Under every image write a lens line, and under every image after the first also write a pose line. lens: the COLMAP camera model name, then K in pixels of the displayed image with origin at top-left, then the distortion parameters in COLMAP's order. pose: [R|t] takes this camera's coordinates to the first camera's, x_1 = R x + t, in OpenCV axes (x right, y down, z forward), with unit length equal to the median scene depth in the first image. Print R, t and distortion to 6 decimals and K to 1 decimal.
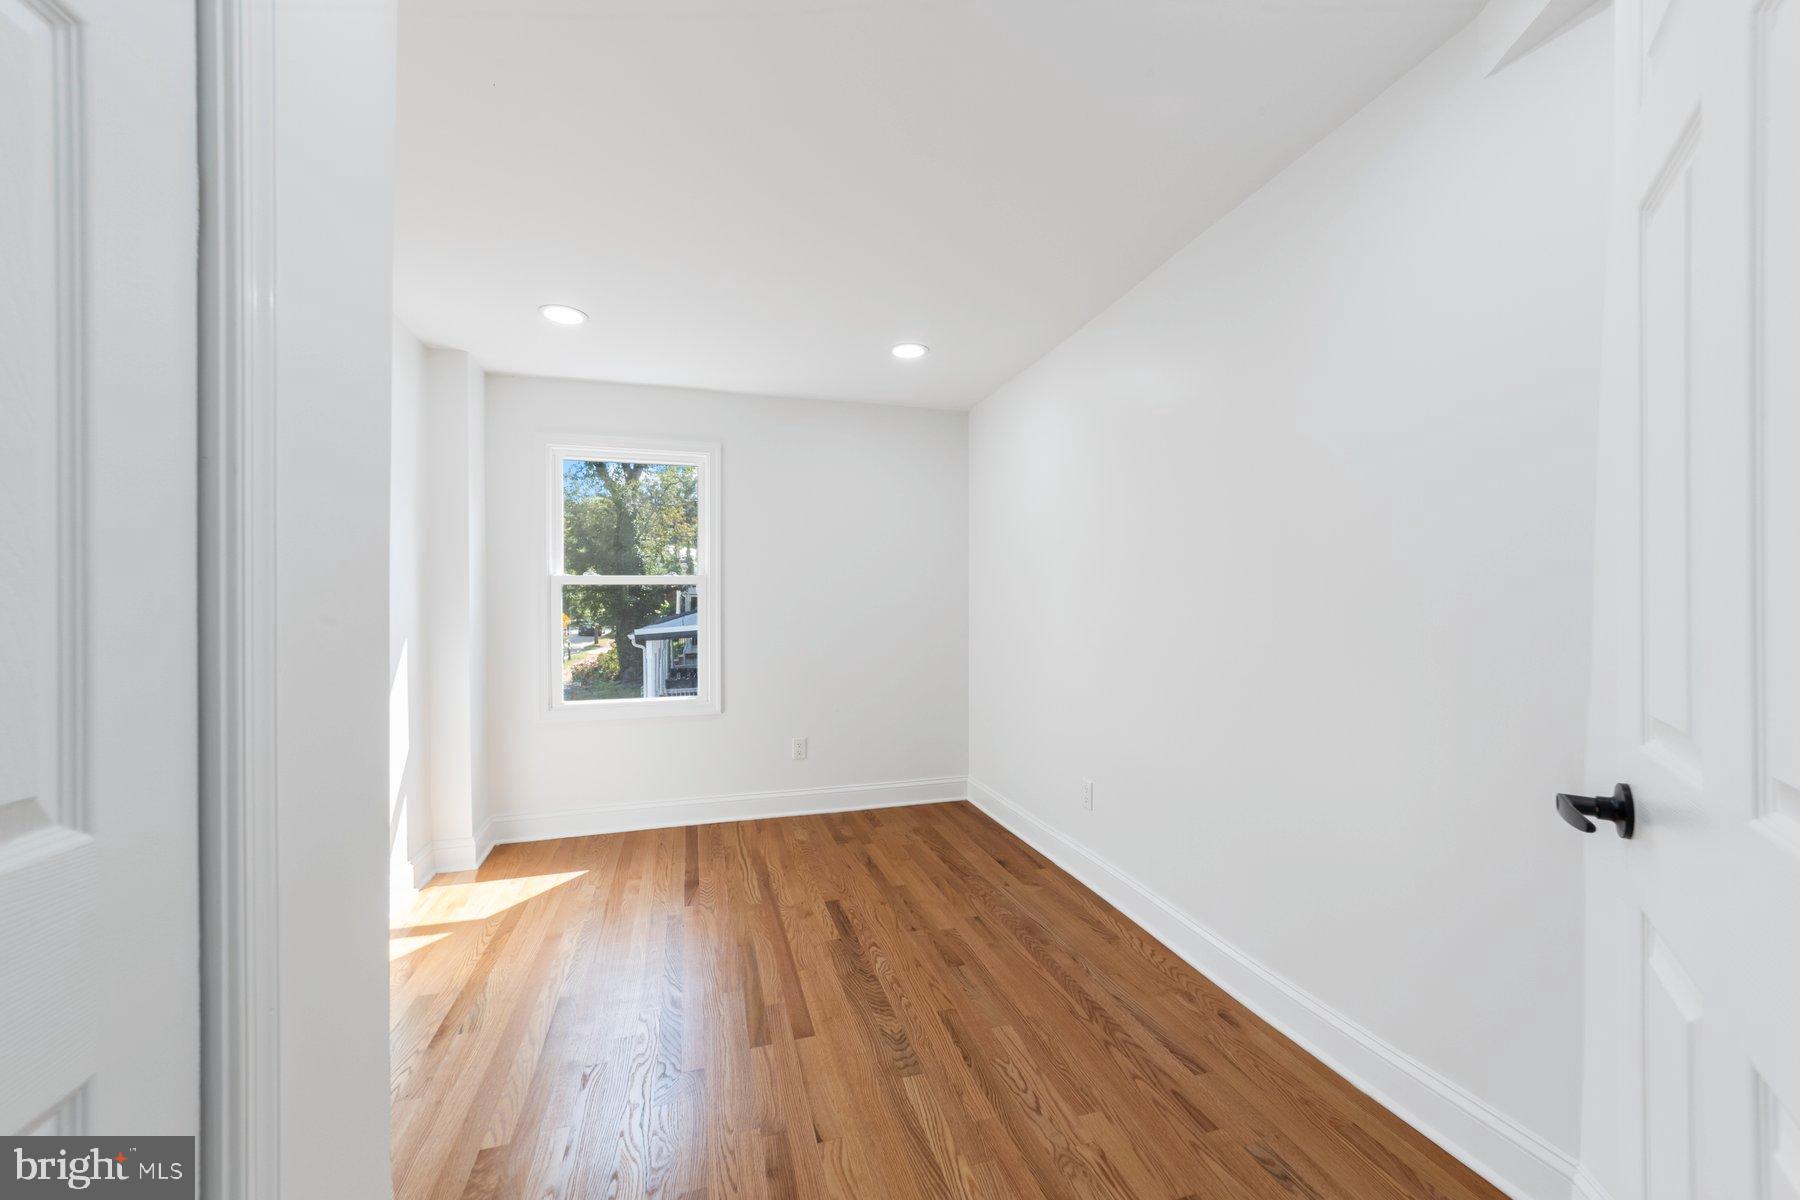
lens RADIAL K [[701.3, 0, 909.7], [0, 701.3, 597.7], [0, 0, 1]] dist [-0.020405, 0.007983]
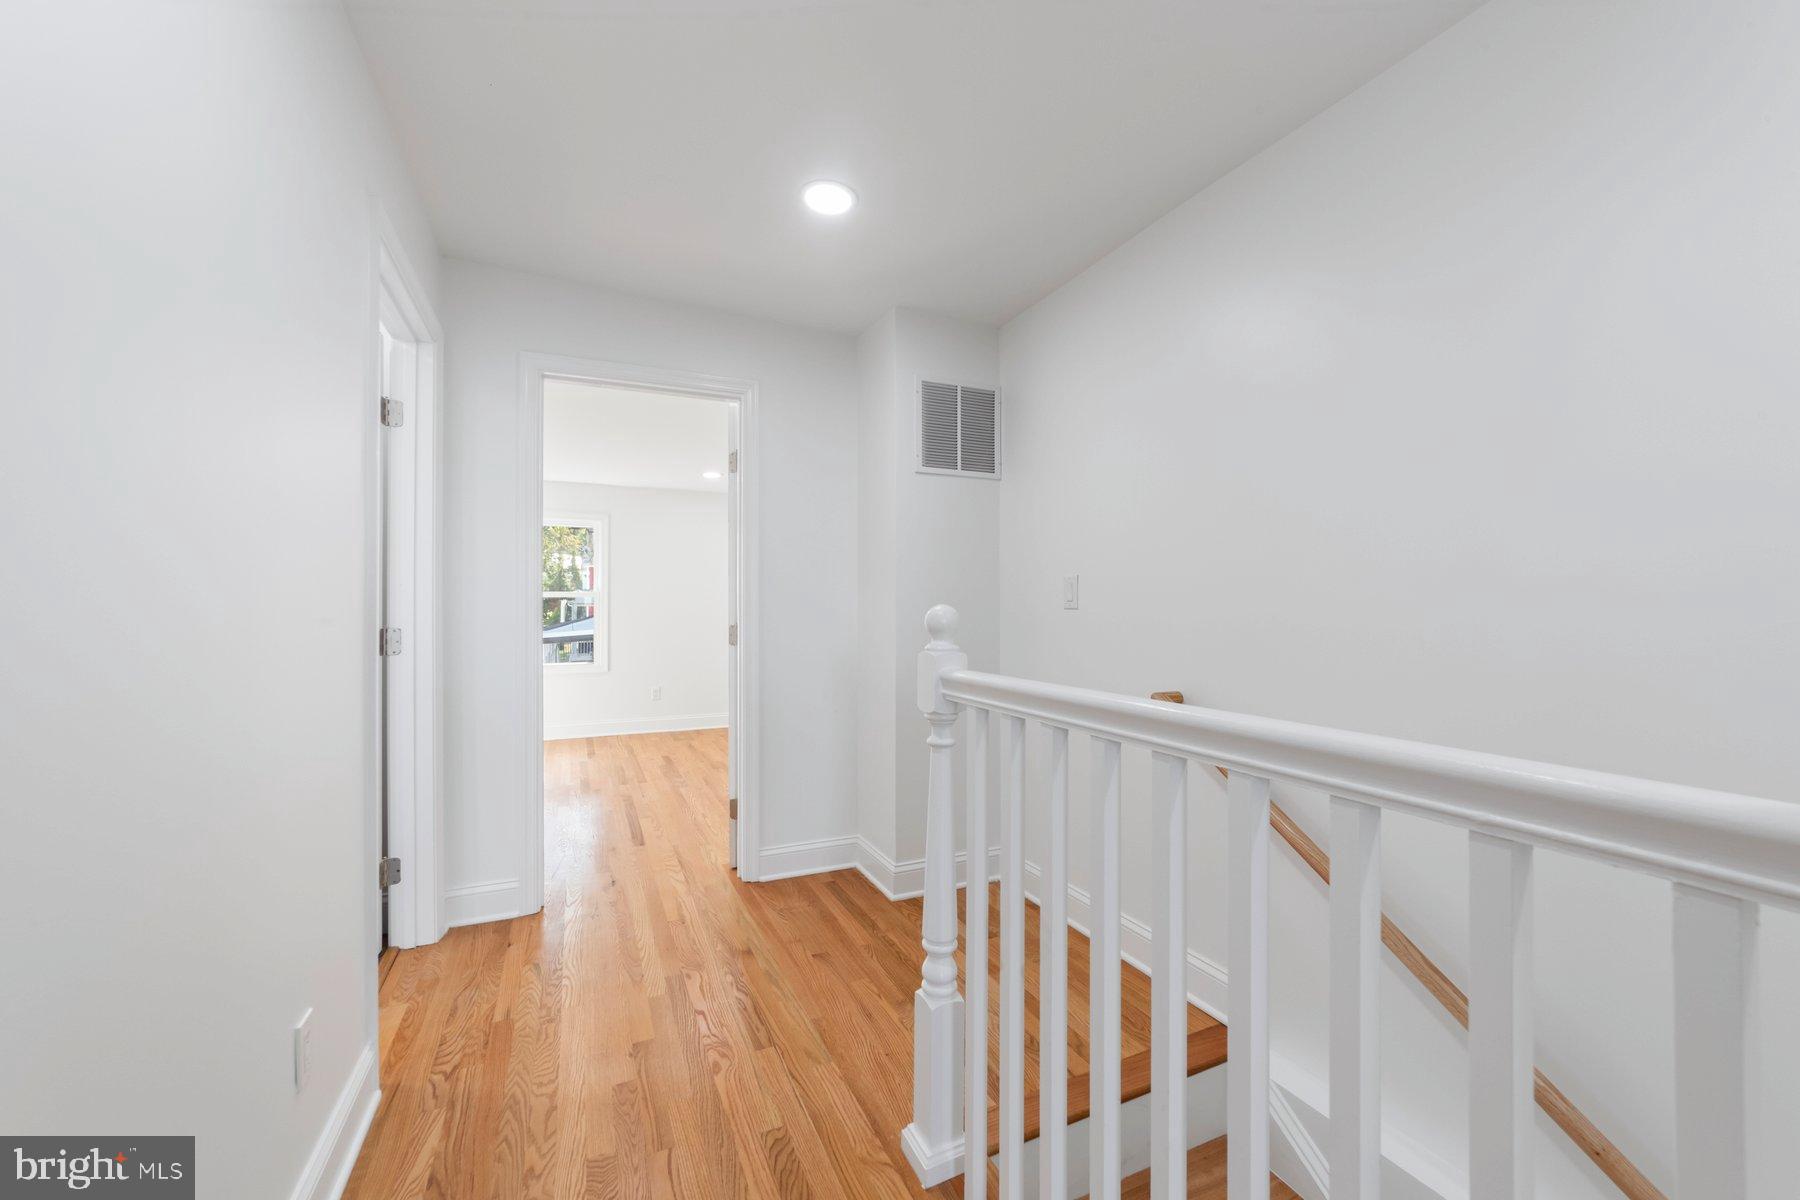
lens RADIAL K [[701.3, 0, 909.7], [0, 701.3, 597.7], [0, 0, 1]] dist [-0.020405, 0.007983]
pose [[0.989475, 0.004995, 0.144617, 0.247320], [-0.002865, 0.999884, -0.014935, 0.007277], [-0.144675, 0.014364, 0.989375, -0.929049]]
